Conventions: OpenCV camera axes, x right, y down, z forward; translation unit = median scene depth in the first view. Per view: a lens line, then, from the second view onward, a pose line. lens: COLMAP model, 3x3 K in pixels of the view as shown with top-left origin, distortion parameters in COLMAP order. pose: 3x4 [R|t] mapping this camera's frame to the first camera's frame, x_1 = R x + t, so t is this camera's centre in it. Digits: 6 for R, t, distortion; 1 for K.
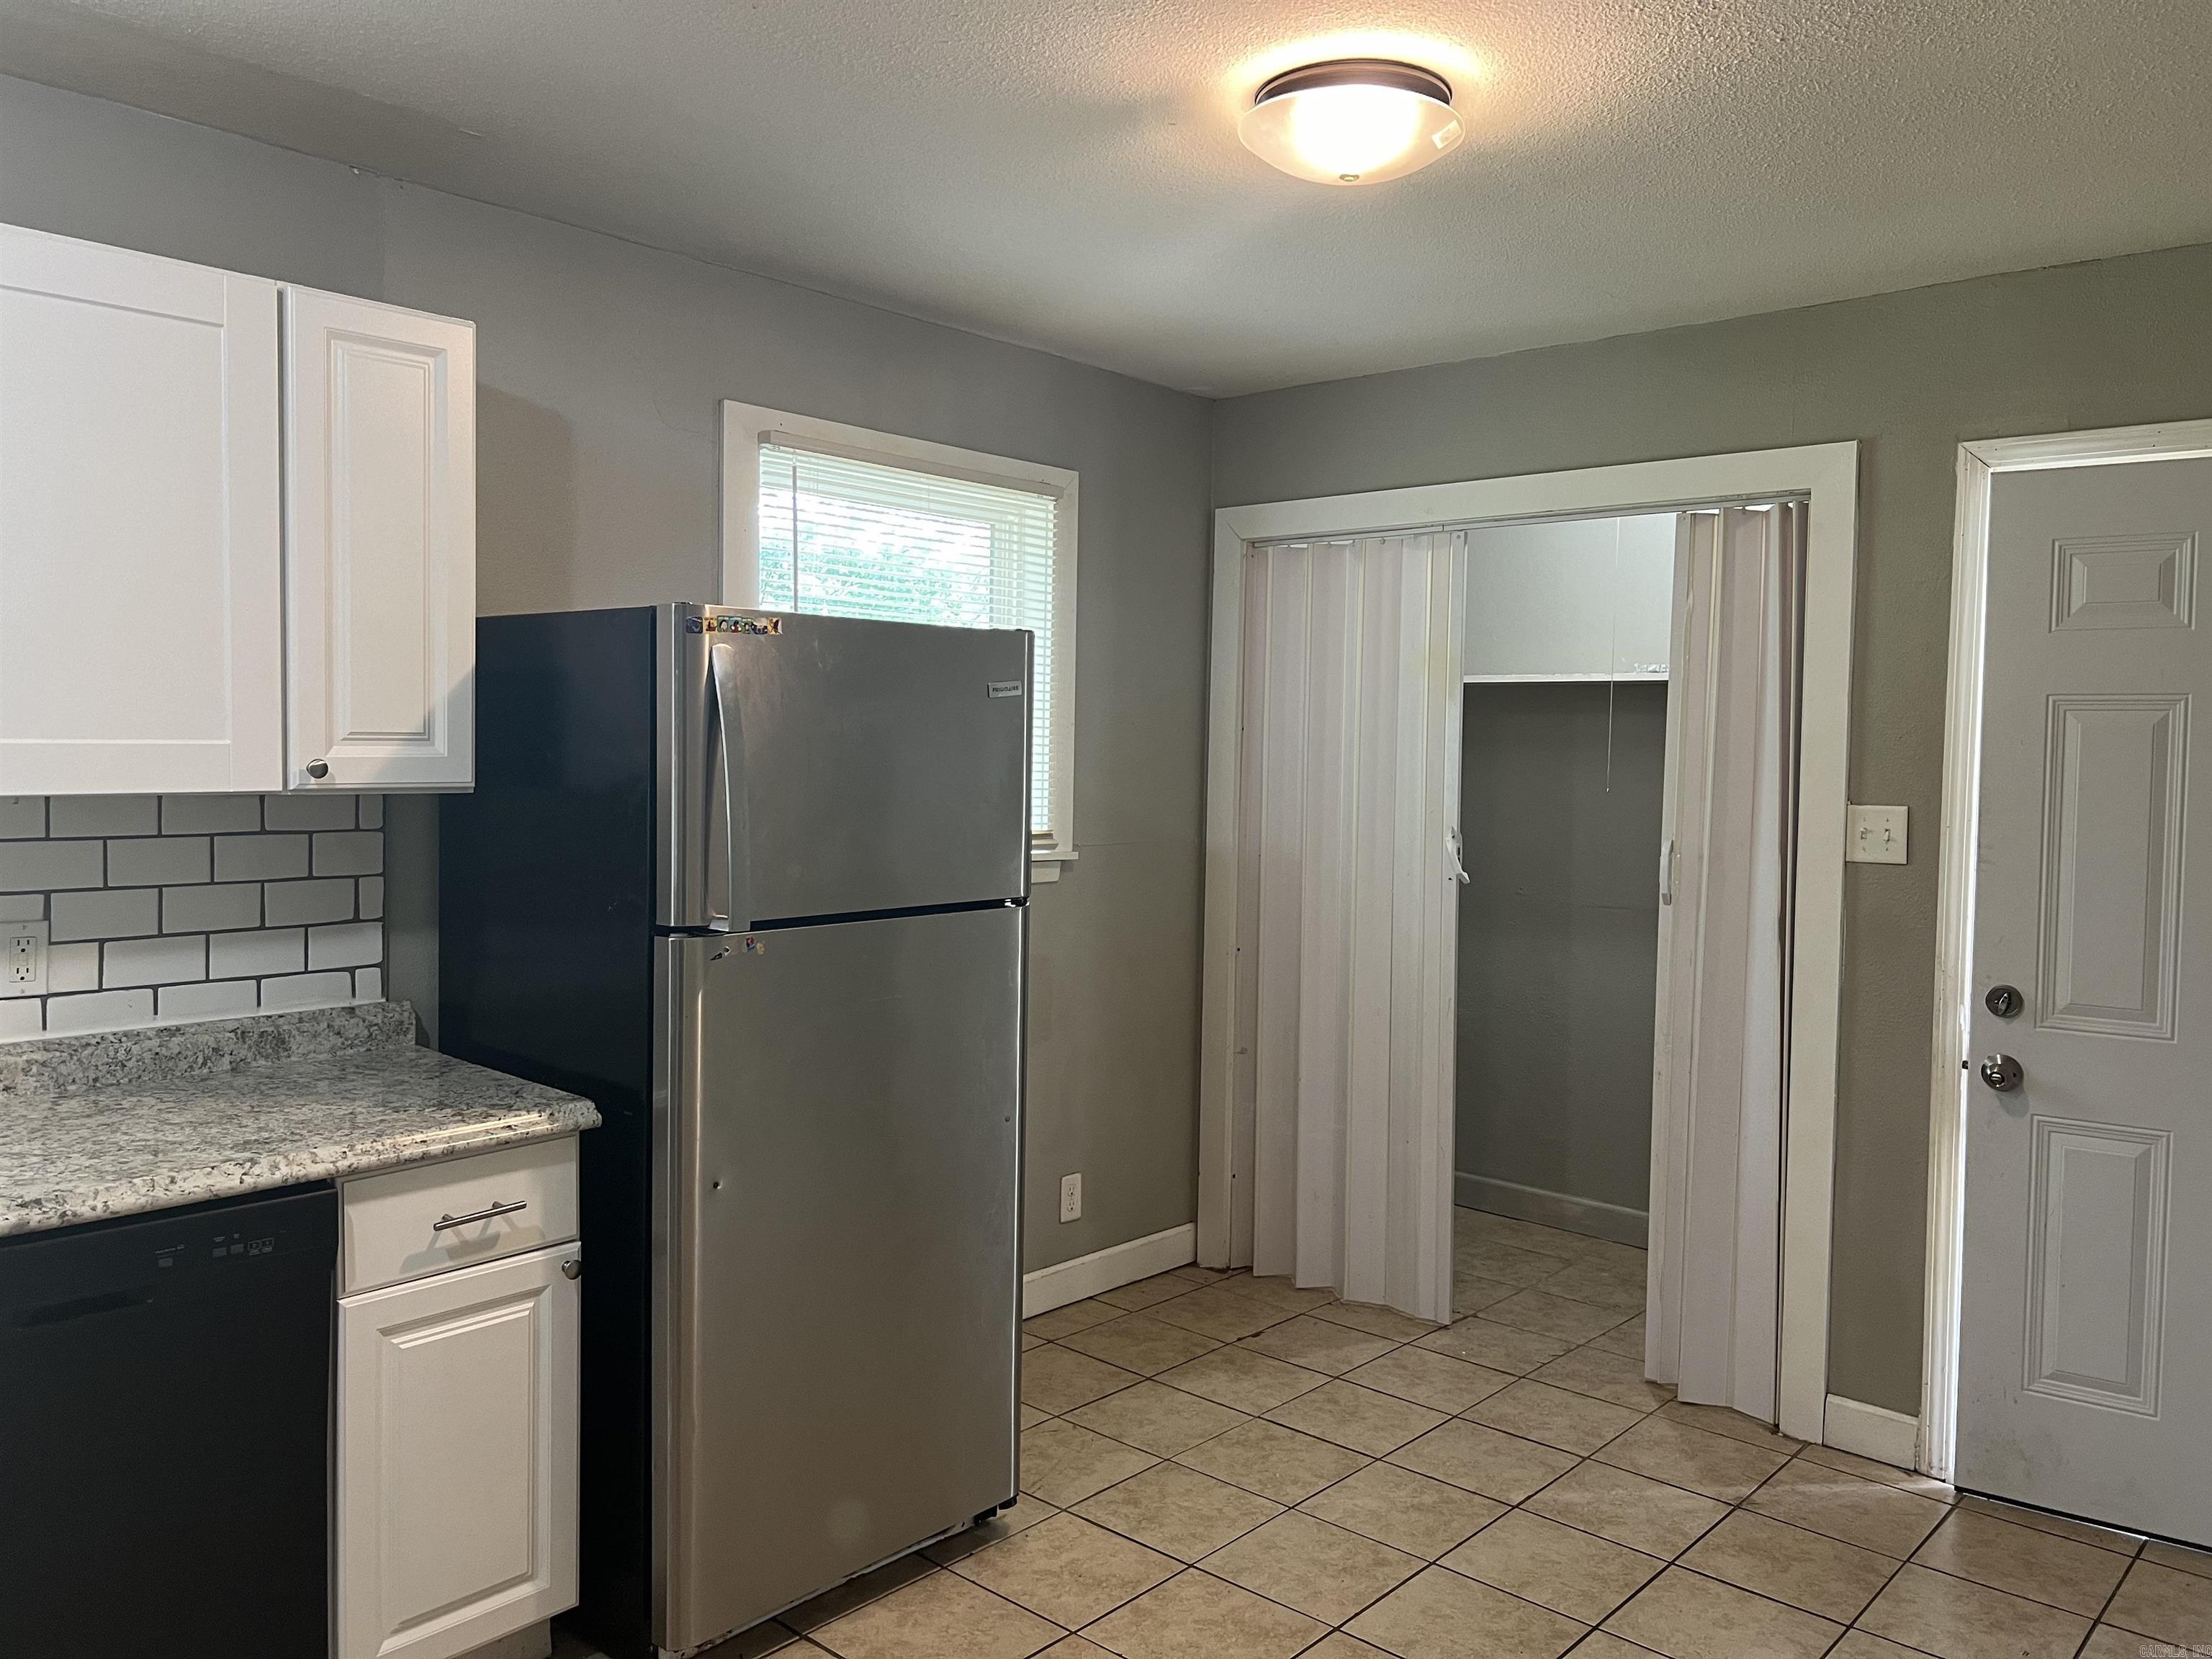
lens RADIAL K [[1668.1, 0, 1106.0], [0, 1668.1, 829.5], [0, 0, 1]] dist [0.009490, 0.001278]
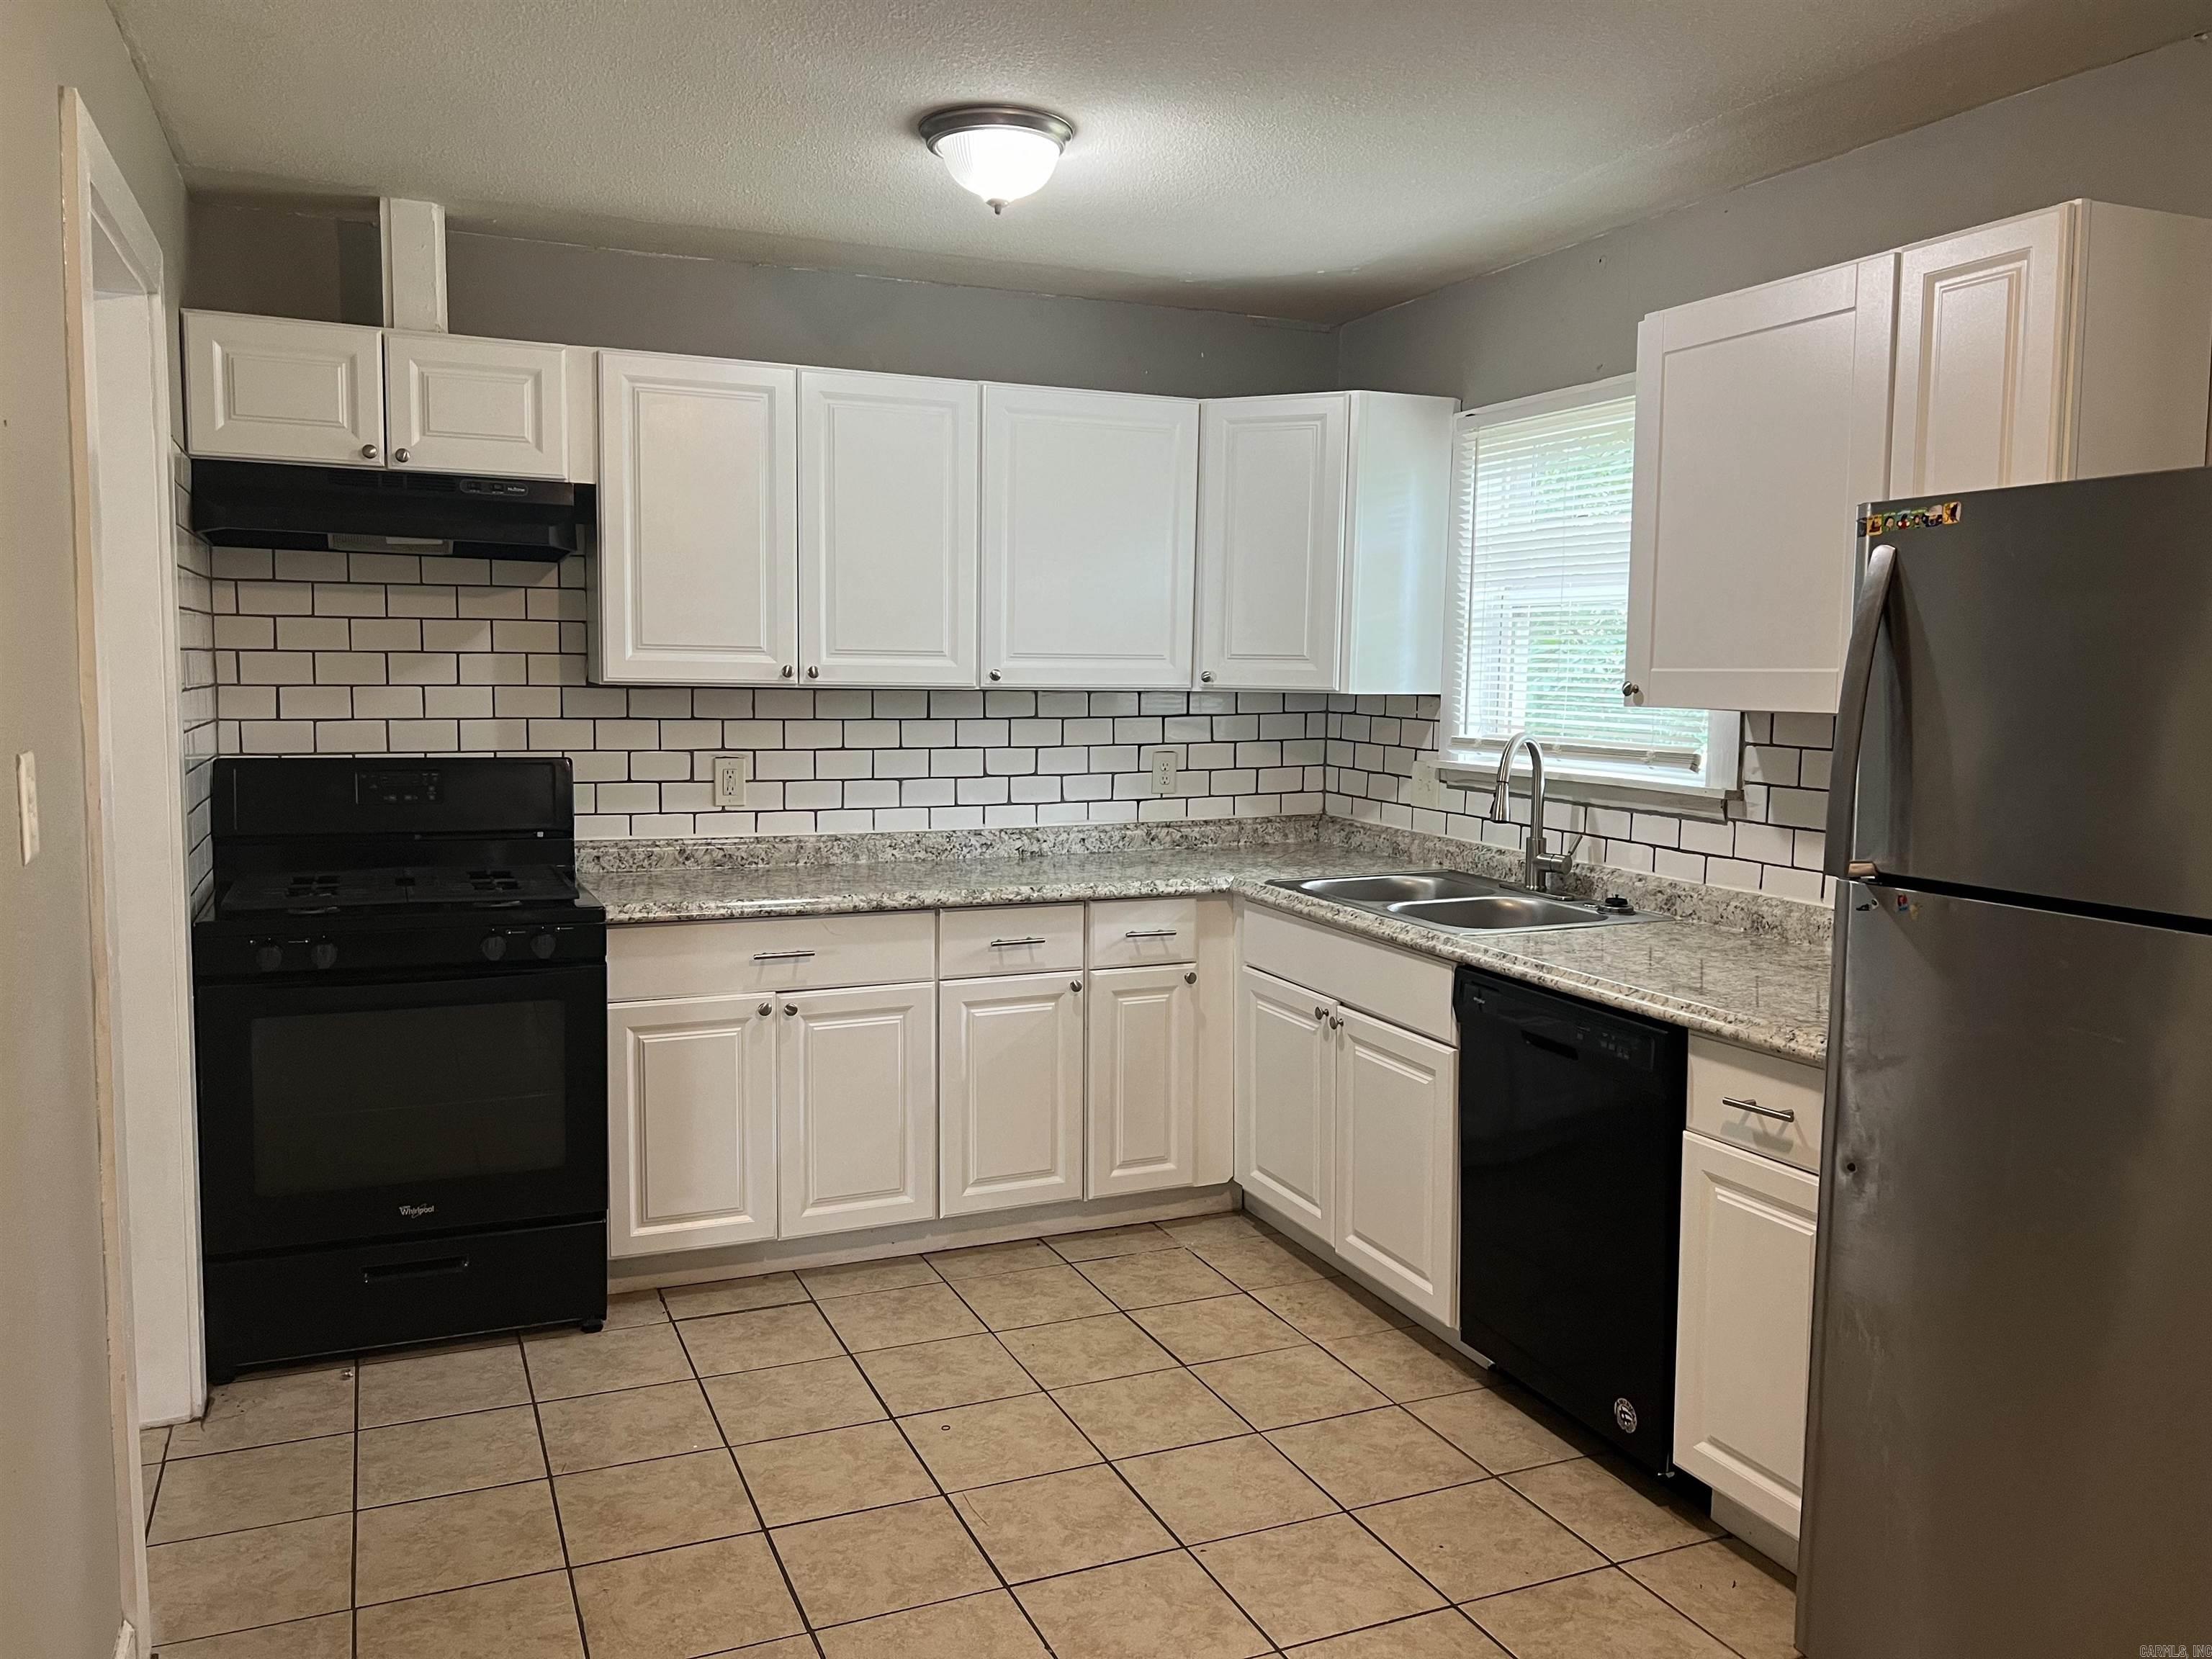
lens RADIAL K [[1668.1, 0, 1106.0], [0, 1668.1, 829.5], [0, 0, 1]] dist [0.009490, 0.001278]
pose [[-0.419305, 0.072175, -0.904972, 0.759601], [-0.051361, 0.993352, 0.103021, -0.035915], [0.906392, 0.089678, -0.412810, 1.054105]]
